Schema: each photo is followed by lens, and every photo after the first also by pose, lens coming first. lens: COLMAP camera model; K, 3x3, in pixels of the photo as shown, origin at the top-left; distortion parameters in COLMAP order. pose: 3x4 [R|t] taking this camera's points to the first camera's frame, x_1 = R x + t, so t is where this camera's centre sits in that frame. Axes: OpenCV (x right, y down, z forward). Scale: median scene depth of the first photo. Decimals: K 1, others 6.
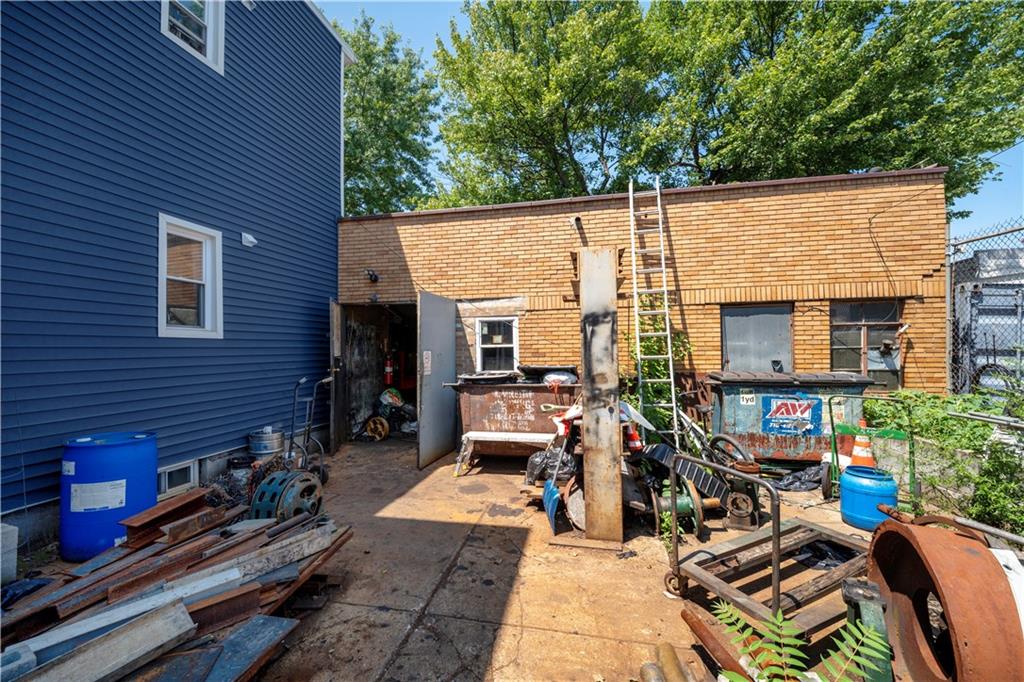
lens RADIAL K [[426.6, 0, 512.0], [0, 426.6, 341.0], [0, 0, 1]] dist [-0.002423, -0.000245]
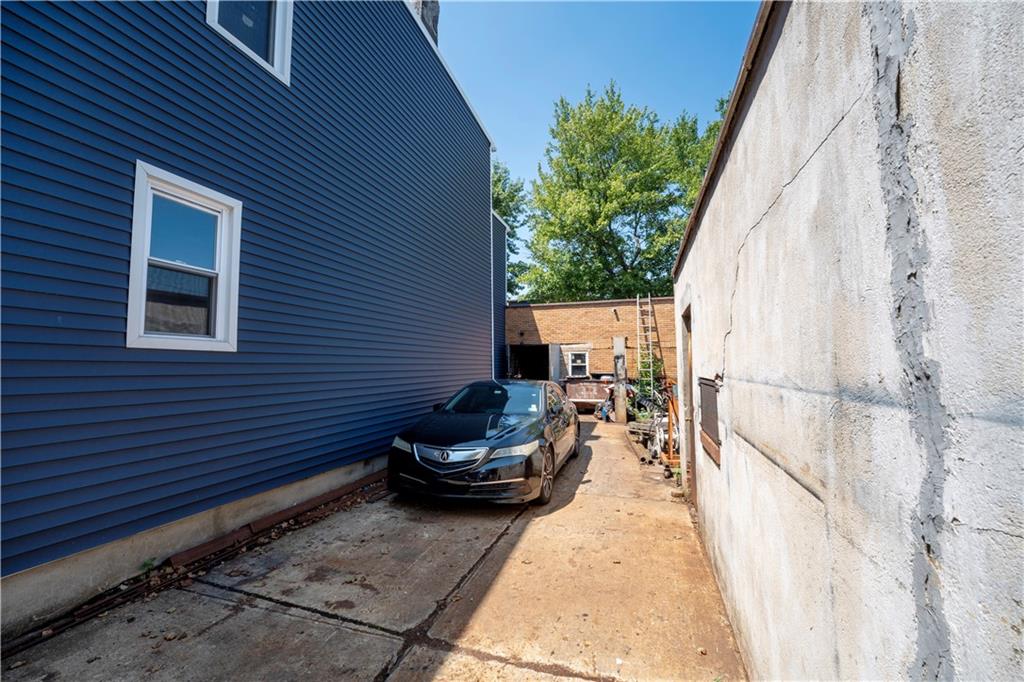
lens RADIAL K [[407.9, 0, 512.0], [0, 407.9, 341.0], [0, 0, 1]] dist [-0.000978, -0.000091]
pose [[0.993499, 0.003937, -0.113770, -0.148165], [-0.008503, 0.999177, -0.039672, -0.025317], [0.113520, 0.040381, 0.992715, -1.256953]]
